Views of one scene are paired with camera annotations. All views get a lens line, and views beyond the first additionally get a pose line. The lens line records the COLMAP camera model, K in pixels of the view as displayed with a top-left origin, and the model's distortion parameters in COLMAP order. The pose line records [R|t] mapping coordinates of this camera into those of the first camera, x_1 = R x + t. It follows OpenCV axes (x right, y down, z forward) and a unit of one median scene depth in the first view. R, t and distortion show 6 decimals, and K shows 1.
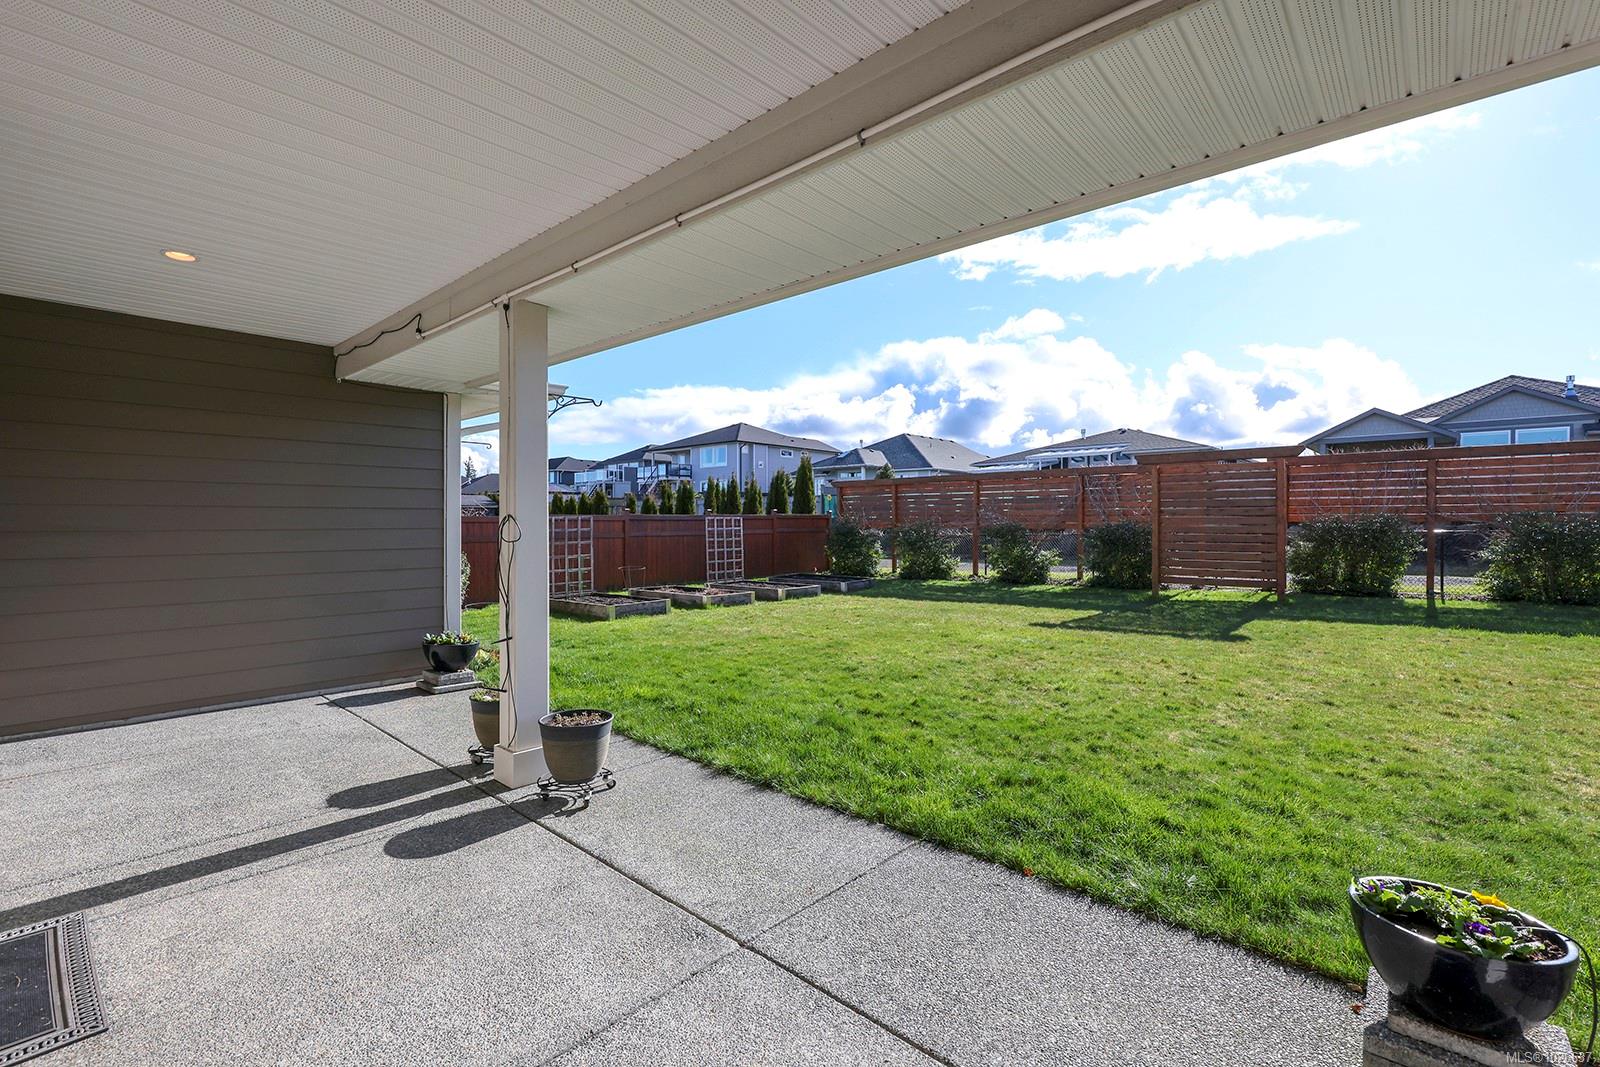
lens RADIAL K [[730.2, 0, 800.0], [0, 730.2, 533.5], [0, 0, 1]] dist [0.001278, 0.000092]
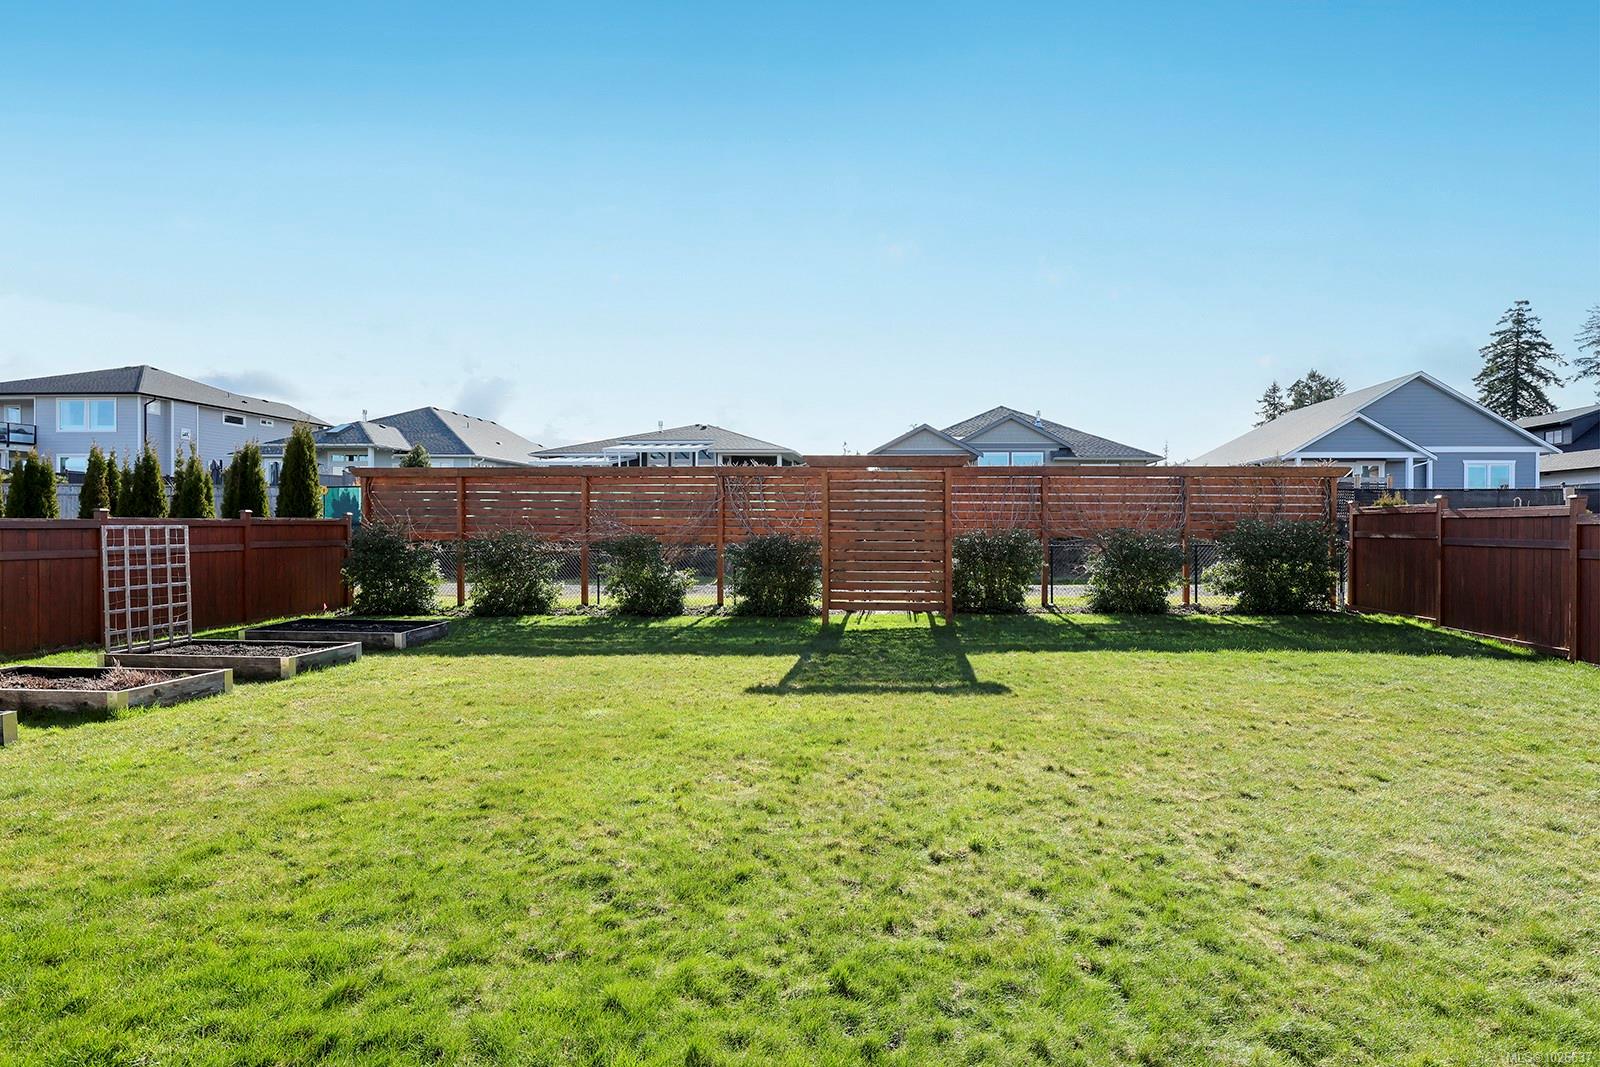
lens RADIAL K [[792.2, 0, 800.0], [0, 792.2, 533.5], [0, 0, 1]] dist [0.002769, -0.000342]
pose [[0.807953, 0.001252, 0.589245, -0.050742], [-0.001521, 0.999999, -0.000040, -0.014289], [-0.589245, -0.000864, 0.807954, 0.213545]]
